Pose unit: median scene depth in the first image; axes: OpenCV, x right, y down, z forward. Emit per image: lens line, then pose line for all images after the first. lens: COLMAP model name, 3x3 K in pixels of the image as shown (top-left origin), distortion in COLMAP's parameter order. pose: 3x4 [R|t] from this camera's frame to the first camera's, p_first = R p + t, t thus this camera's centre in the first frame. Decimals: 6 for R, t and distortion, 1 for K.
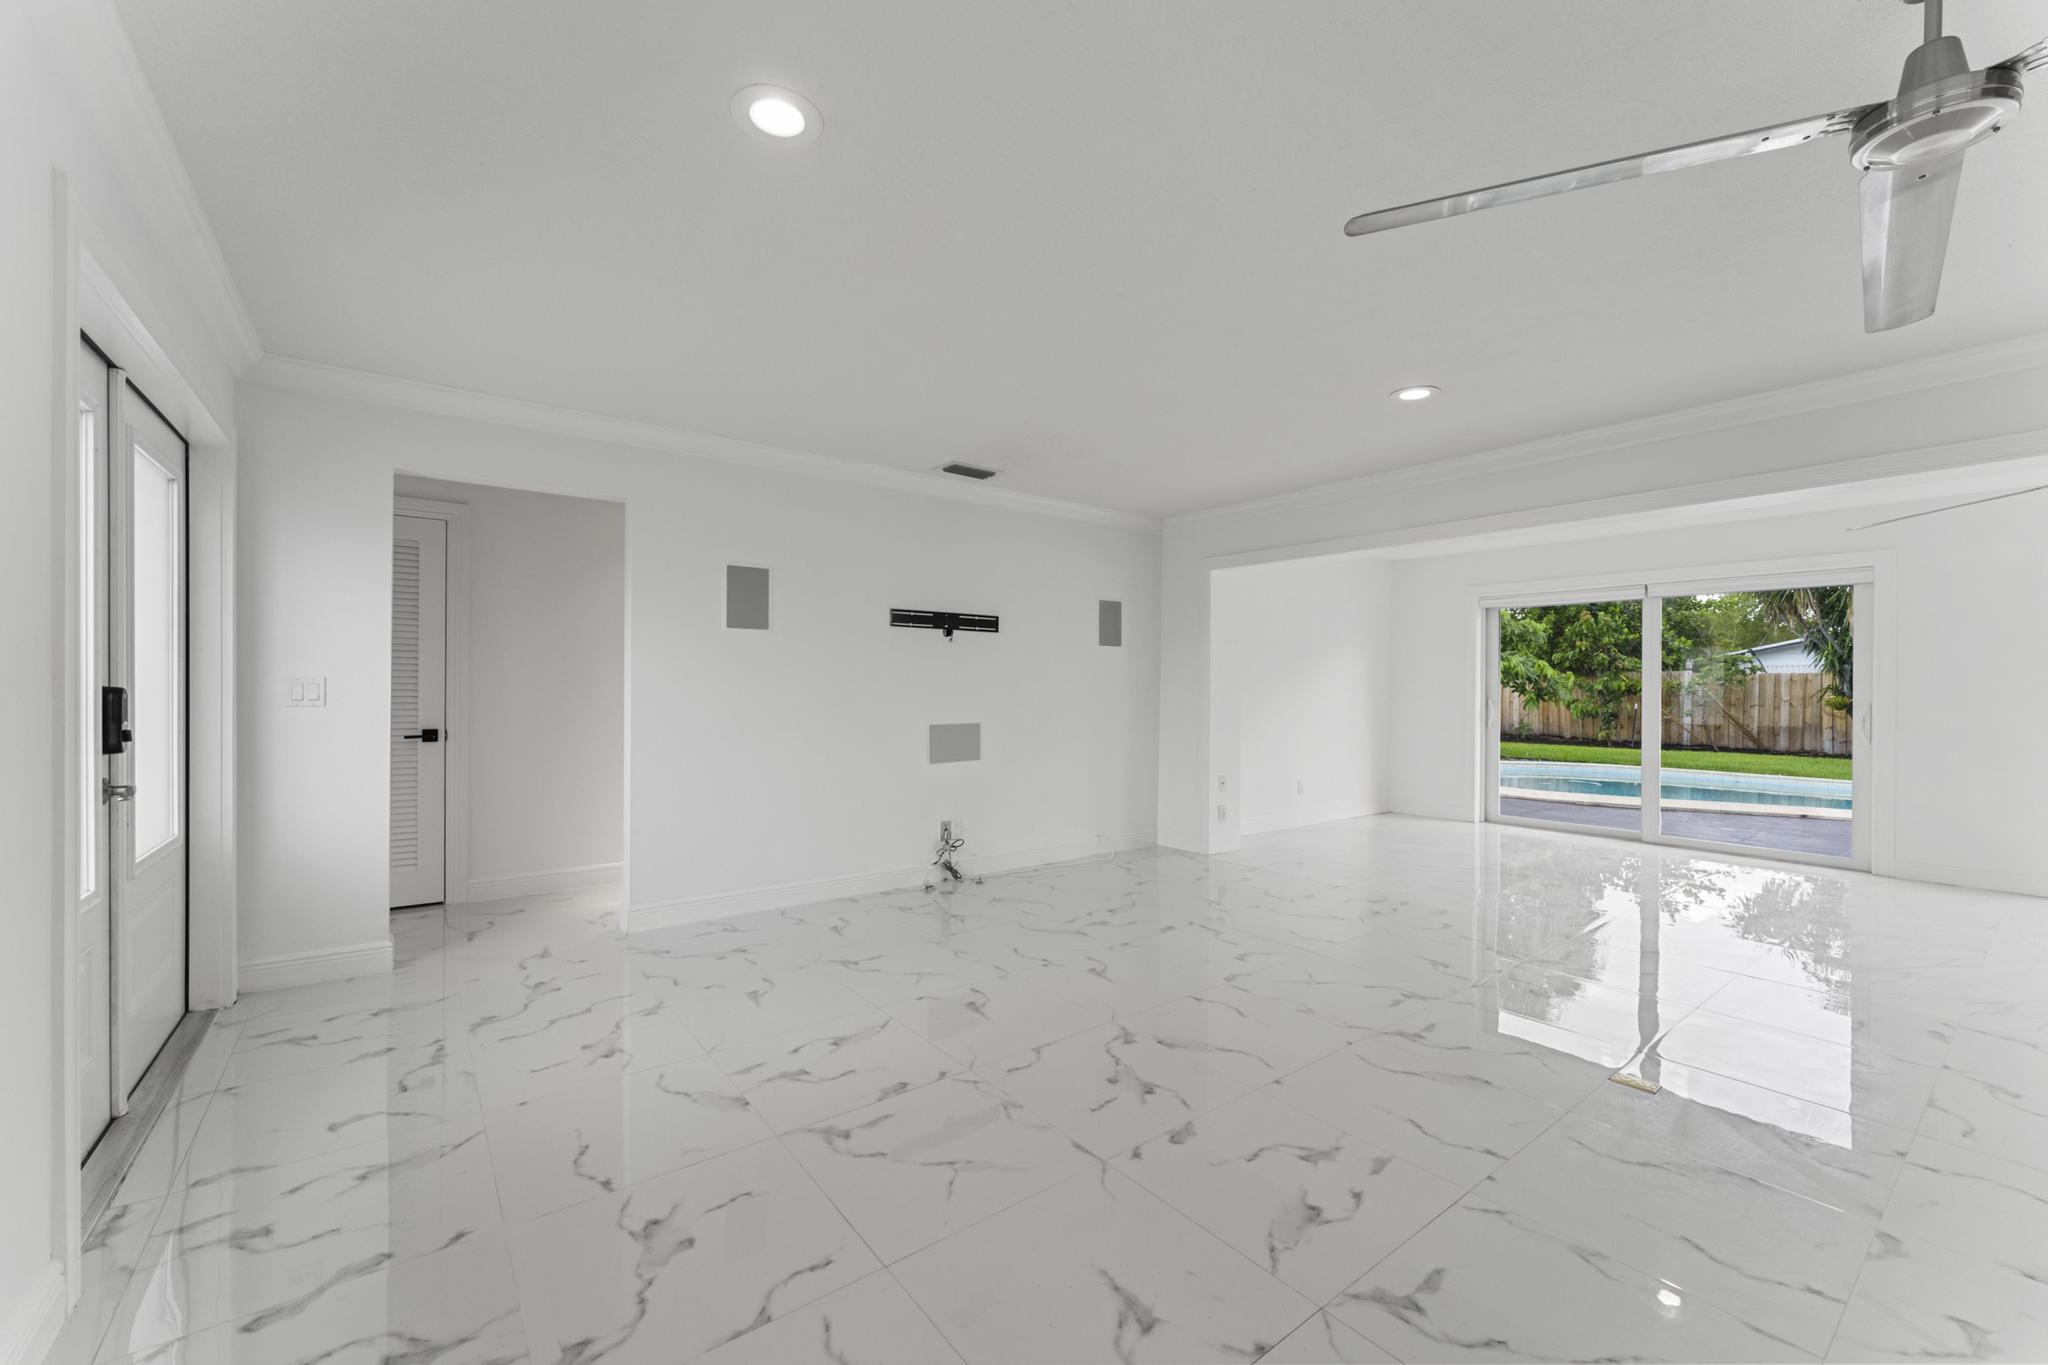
lens RADIAL K [[820.2, 0, 1027.7], [0, 820.2, 690.6], [0, 0, 1]] dist [0.001529, 0.000343]
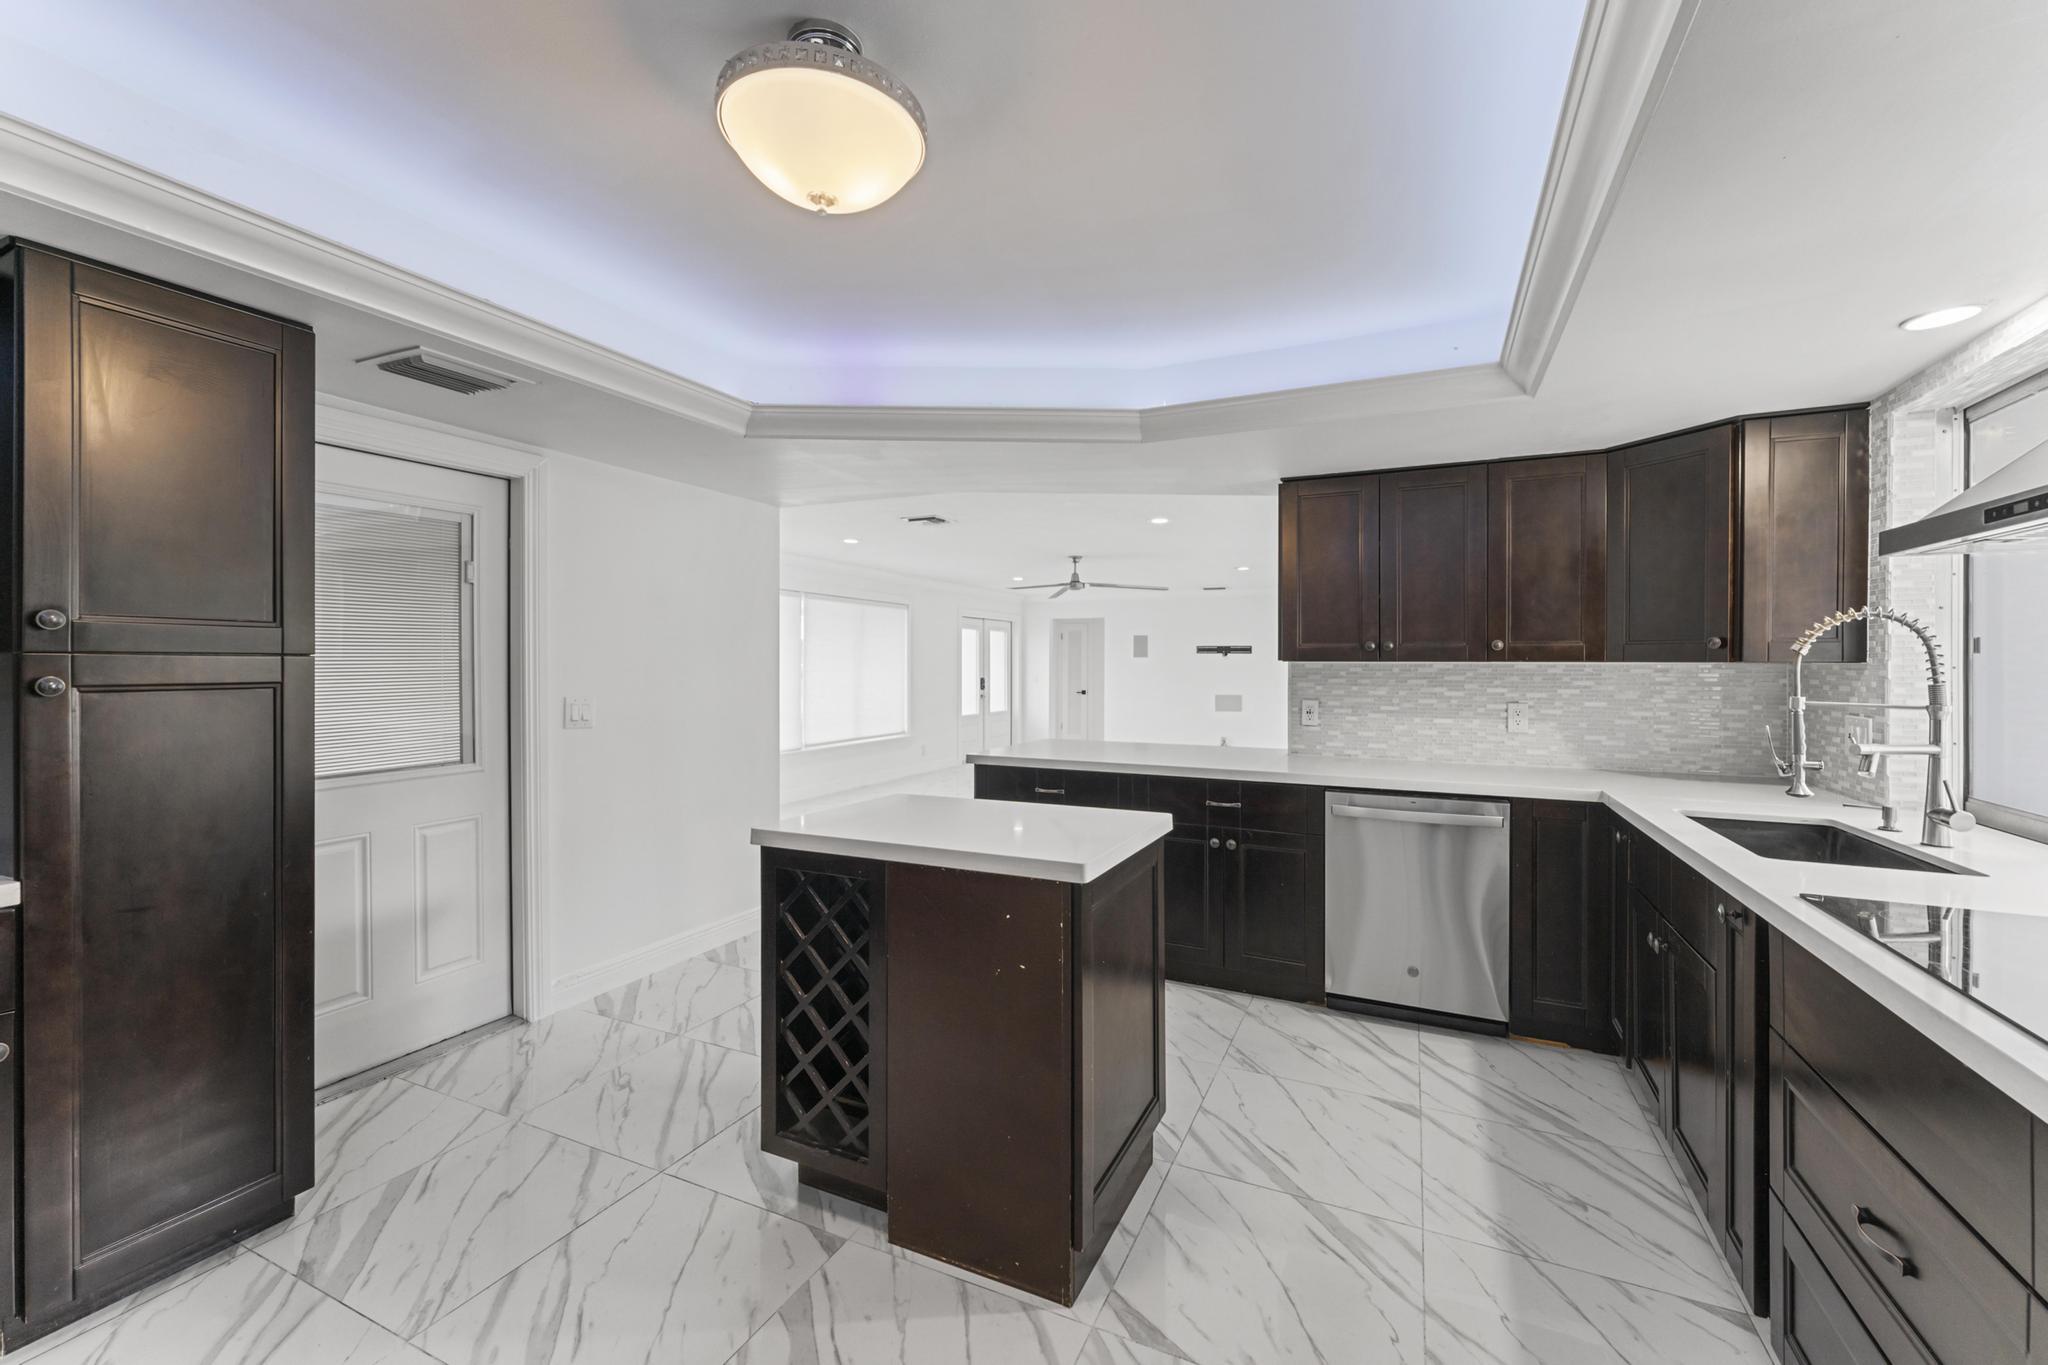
lens RADIAL K [[820.2, 0, 1027.4], [0, 820.2, 672.0], [0, 0, 1]] dist [0.001529, 0.000343]
pose [[0.461001, 0.003218, -0.887394, 1.690483], [-0.006237, 0.999980, 0.000387, -0.020378], [0.887378, 0.005356, 0.461012, -0.550716]]
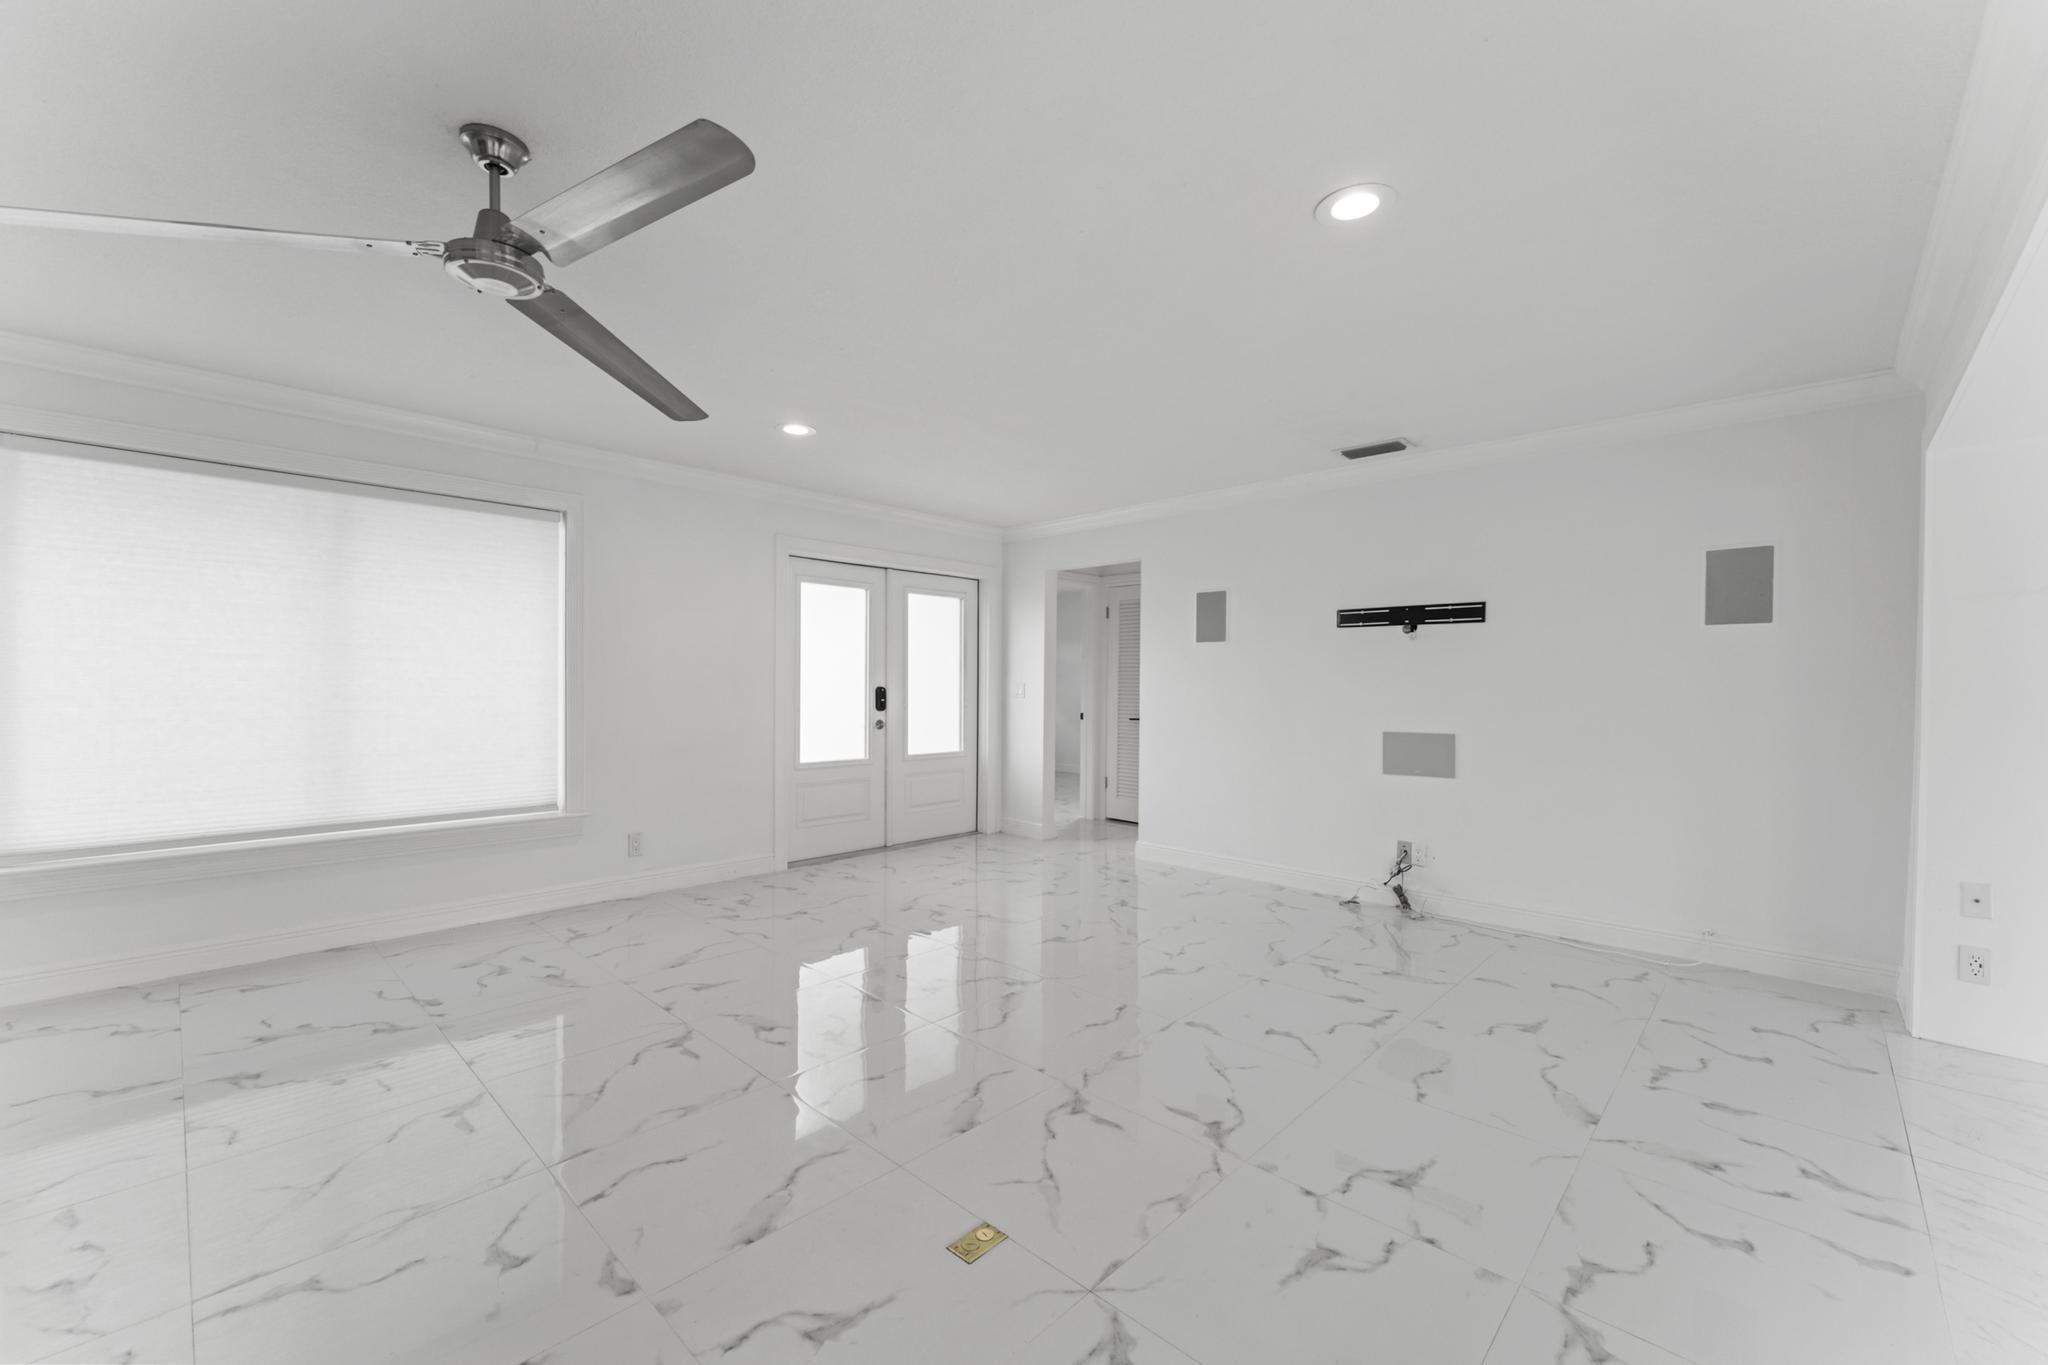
lens RADIAL K [[820.2, 0, 1031.1], [0, 820.2, 694.9], [0, 0, 1]] dist [0.001529, 0.000343]
pose [[0.155910, 0.006556, -0.987749, 0.713457], [-0.012995, 0.999905, 0.004586, 0.001966], [0.987686, 0.012121, 0.155981, 0.460794]]
